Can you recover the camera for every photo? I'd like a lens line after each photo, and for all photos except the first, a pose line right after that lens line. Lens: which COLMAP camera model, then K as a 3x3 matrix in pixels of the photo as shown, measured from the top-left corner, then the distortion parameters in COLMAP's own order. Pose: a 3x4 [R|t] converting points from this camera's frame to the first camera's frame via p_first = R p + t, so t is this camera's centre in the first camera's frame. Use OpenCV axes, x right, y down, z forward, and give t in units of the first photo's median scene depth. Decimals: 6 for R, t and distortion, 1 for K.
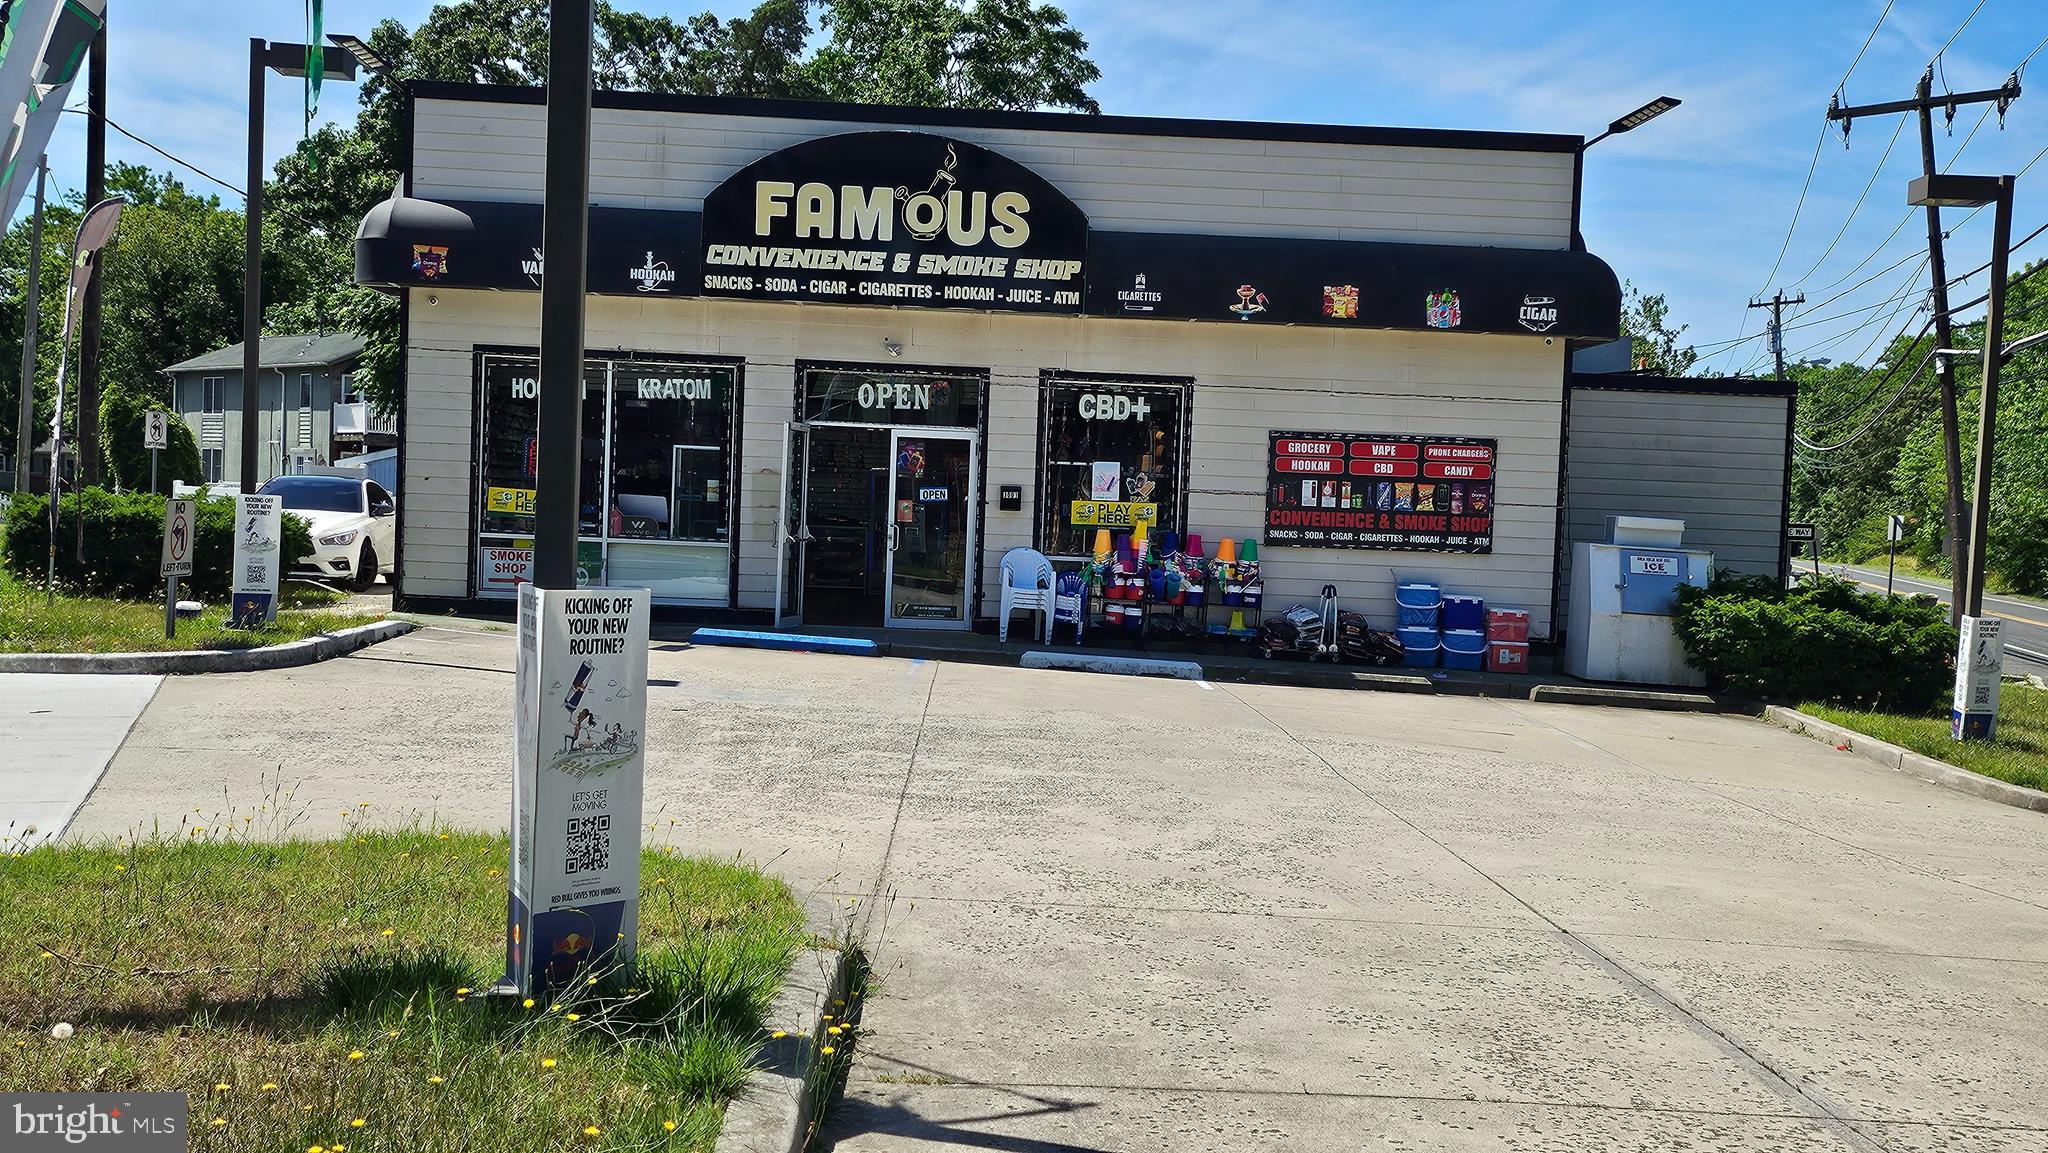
lens RADIAL K [[2179.6, 0, 1018.5], [0, 2179.6, 607.7], [0, 0, 1]] dist [0.054838, -0.049575]
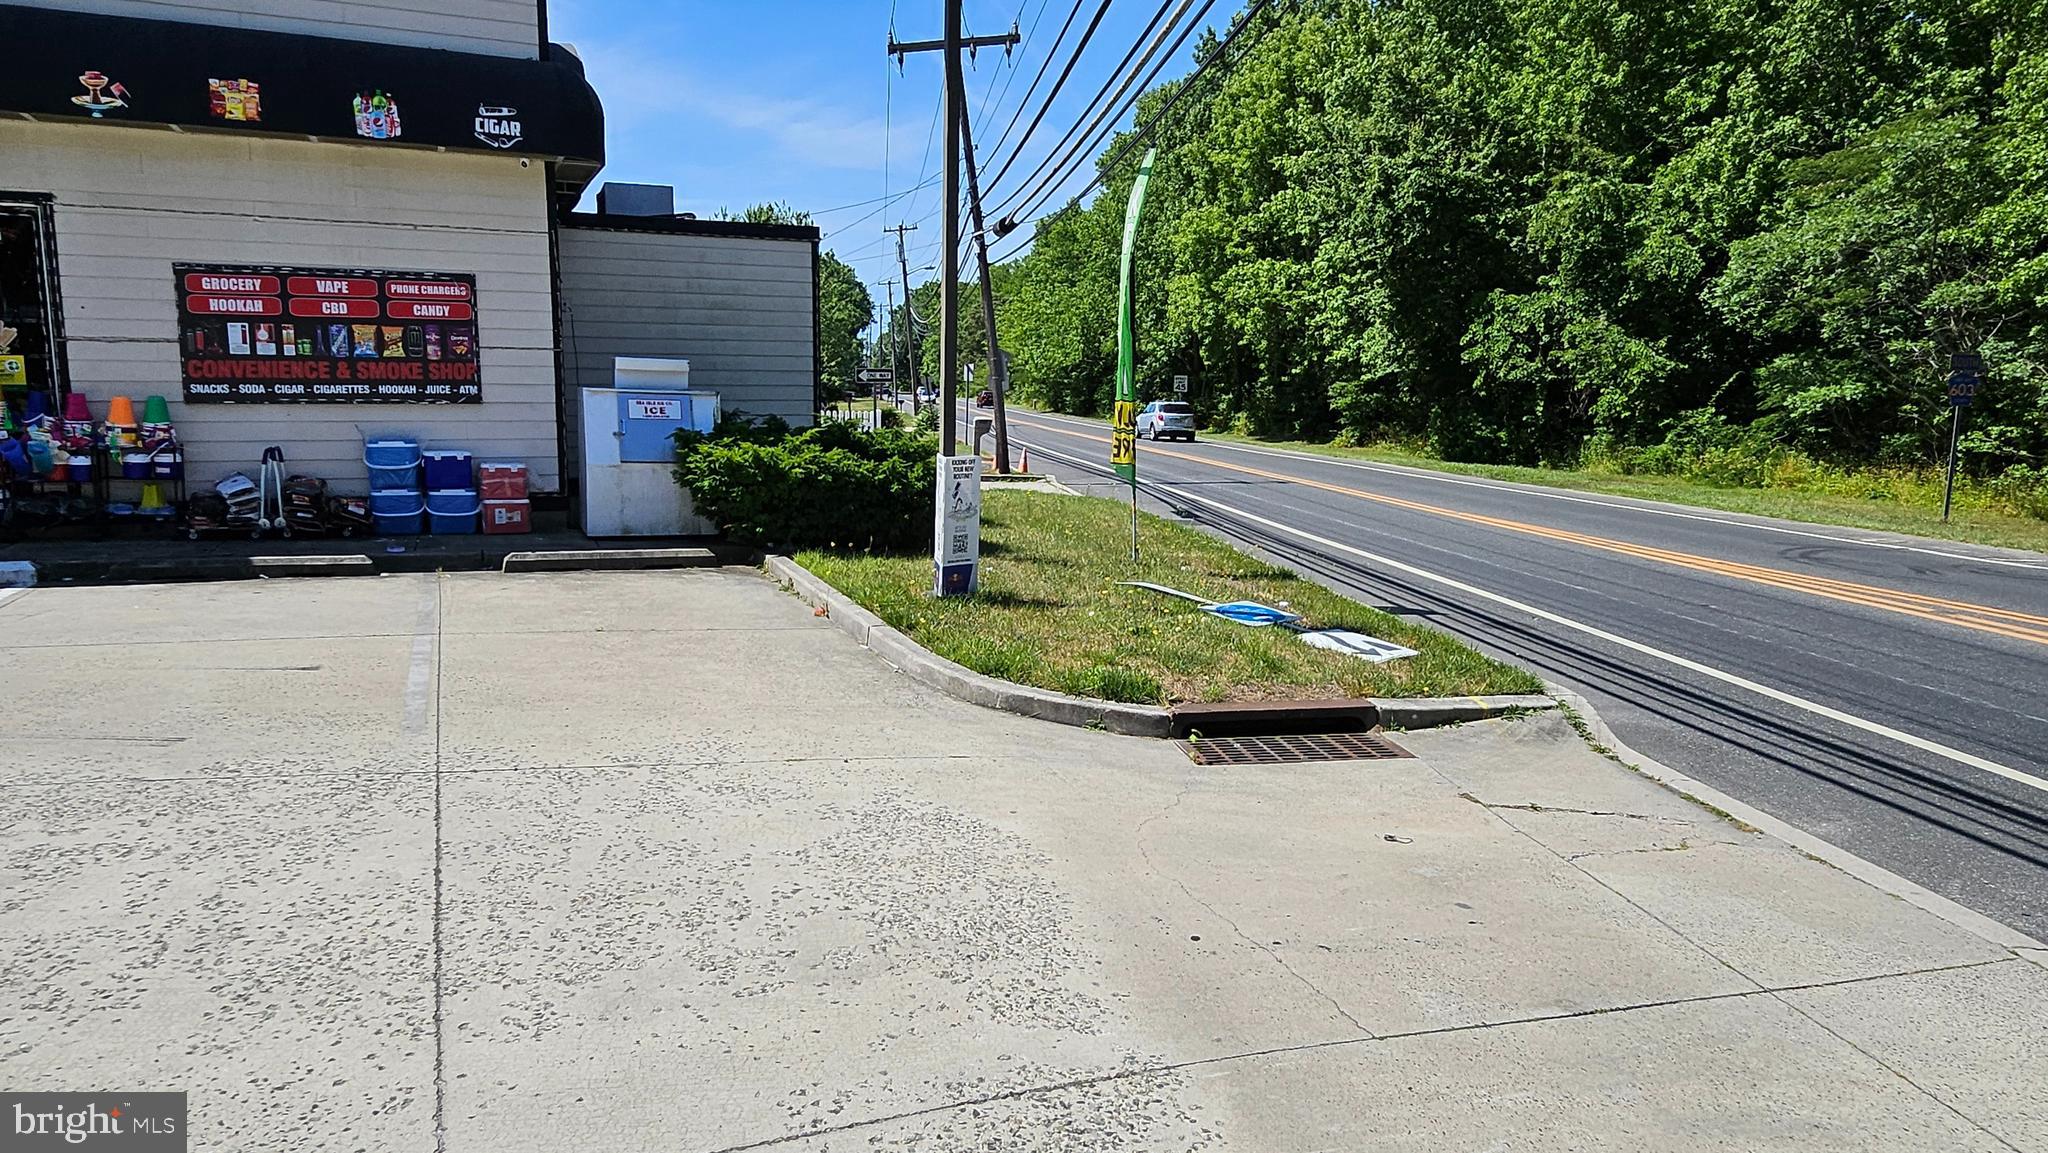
lens RADIAL K [[1246.7, 0, 1023.9], [0, 1246.7, 558.6], [0, 0, 1]] dist [-0.004887, 0.003594]
pose [[0.921335, -0.085521, 0.379247, 0.224398], [0.046697, 0.992786, 0.110430, -0.007255], [-0.385955, -0.084033, 0.918682, 0.437068]]
